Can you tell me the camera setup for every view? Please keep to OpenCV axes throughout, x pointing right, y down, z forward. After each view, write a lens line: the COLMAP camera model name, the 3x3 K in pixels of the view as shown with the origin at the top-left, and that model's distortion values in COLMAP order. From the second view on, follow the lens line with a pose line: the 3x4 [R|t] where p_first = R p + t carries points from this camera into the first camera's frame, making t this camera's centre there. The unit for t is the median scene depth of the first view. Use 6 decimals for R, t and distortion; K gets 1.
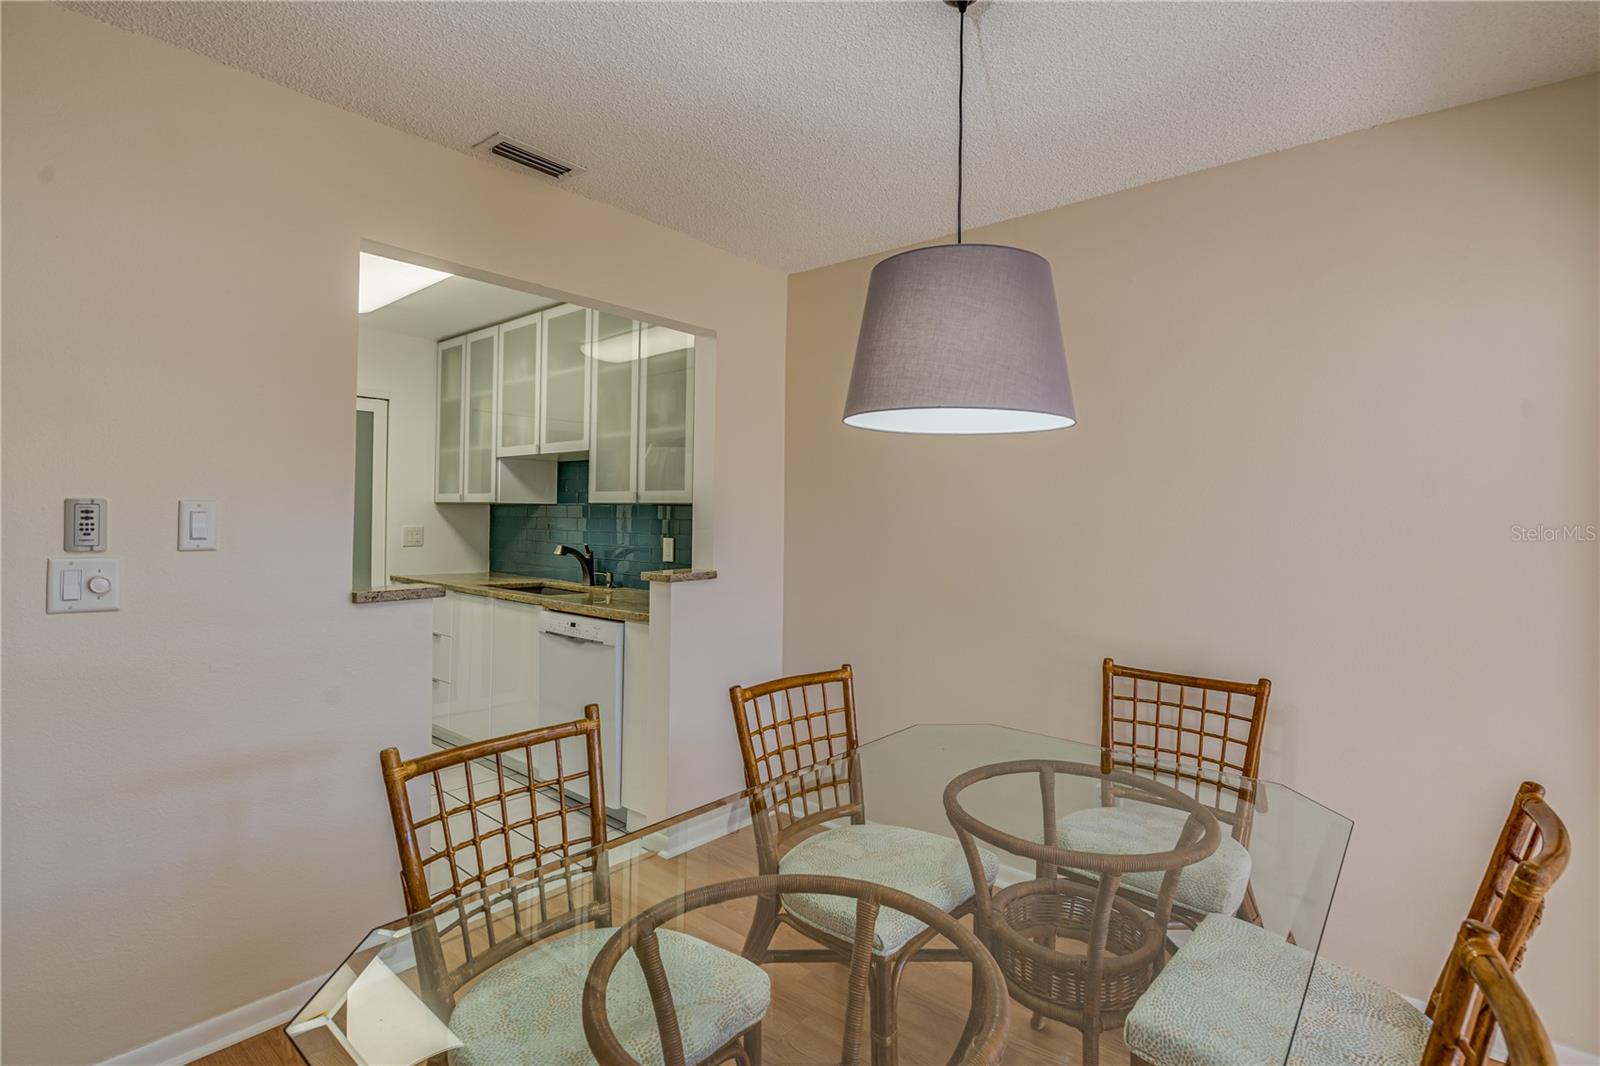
lens RADIAL K [[767.2, 0, 795.5], [0, 767.2, 509.5], [0, 0, 1]] dist [-0.017977, 0.001764]
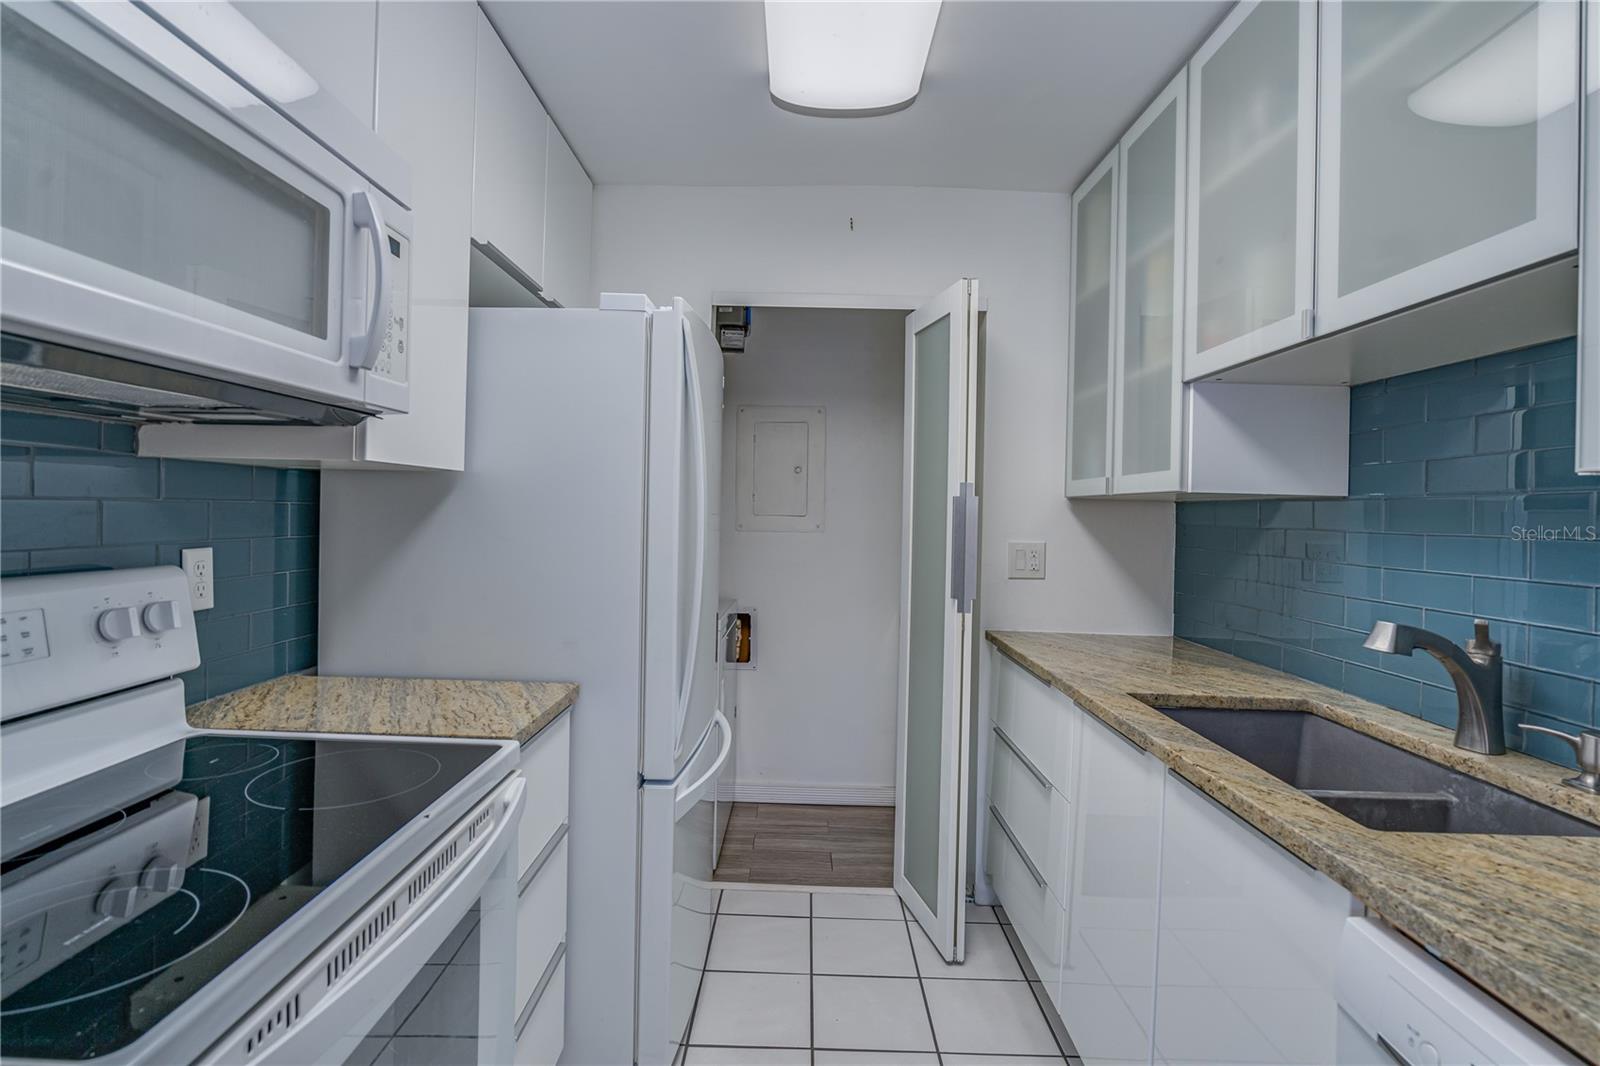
lens RADIAL K [[767.2, 0, 797.7], [0, 767.2, 513.9], [0, 0, 1]] dist [-0.017977, 0.001764]
pose [[0.651802, 0.002456, -0.758386, -0.219360], [-0.007094, 0.999971, -0.002858, 0.005381], [0.758356, 0.007243, 0.651800, 0.587948]]
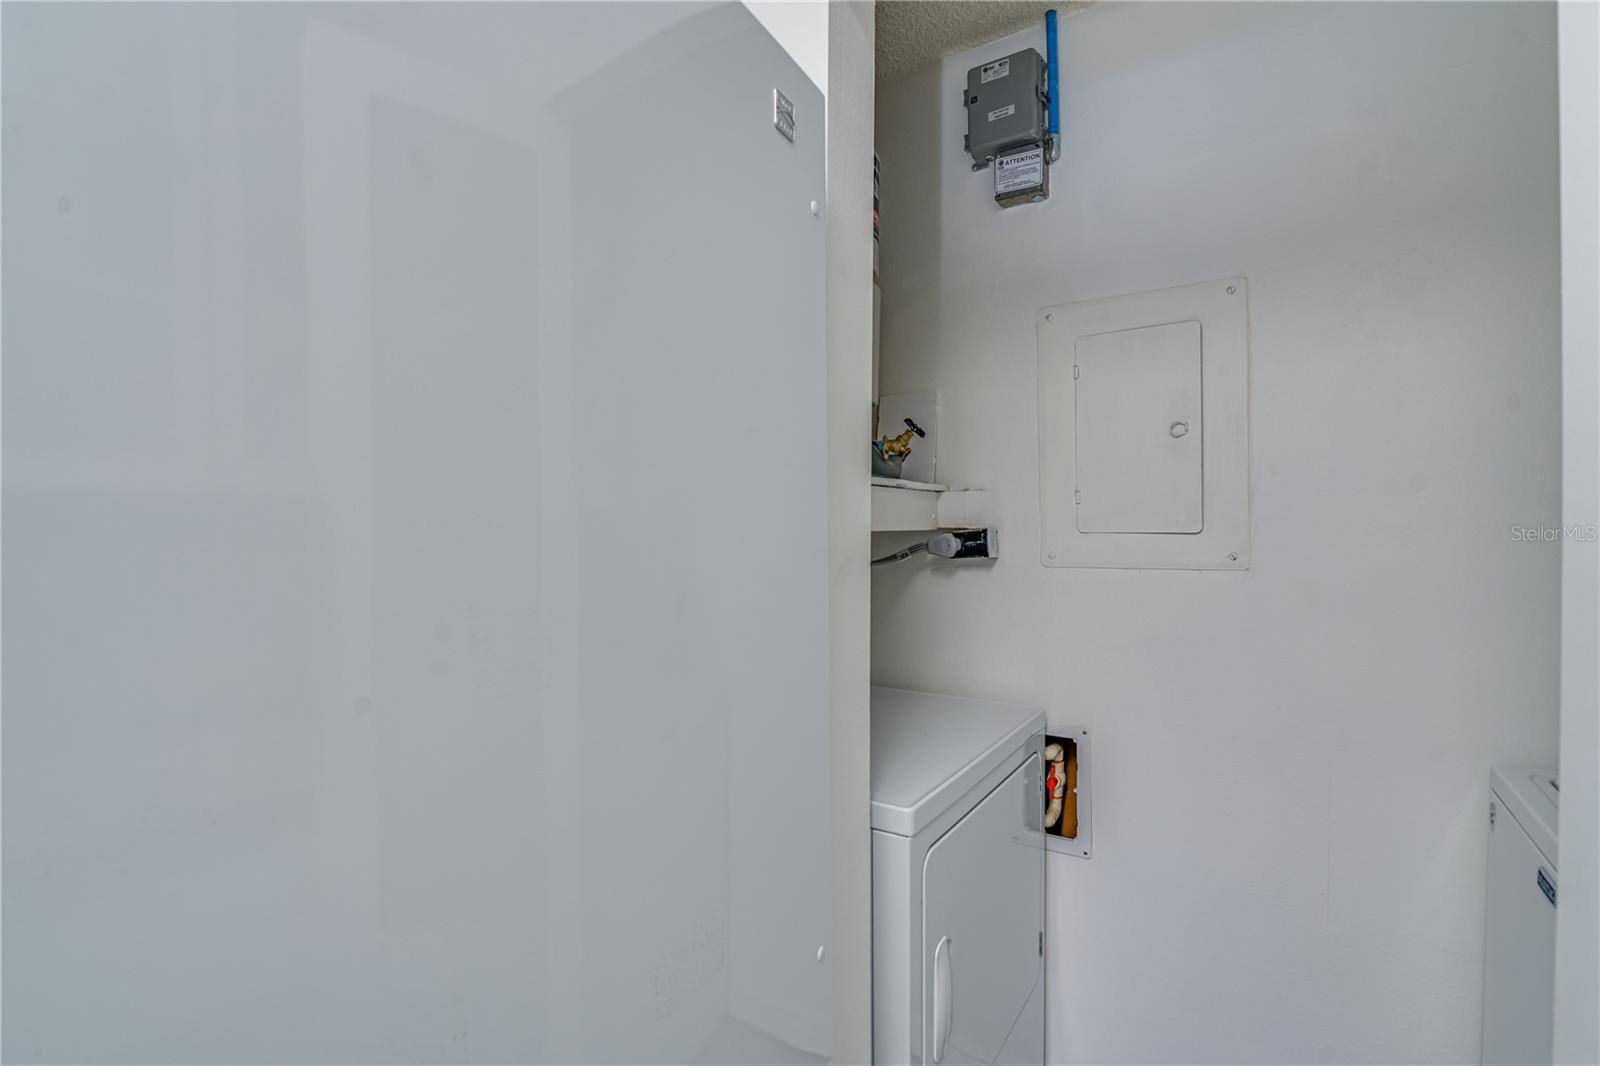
lens RADIAL K [[767.2, 0, 789.8], [0, 767.2, 529.4], [0, 0, 1]] dist [-0.017977, 0.001764]
pose [[0.145690, -0.009778, -0.989282, -0.503355], [0.008635, 0.999926, -0.008612, 0.004966], [0.989293, -0.007287, 0.145764, 0.879832]]
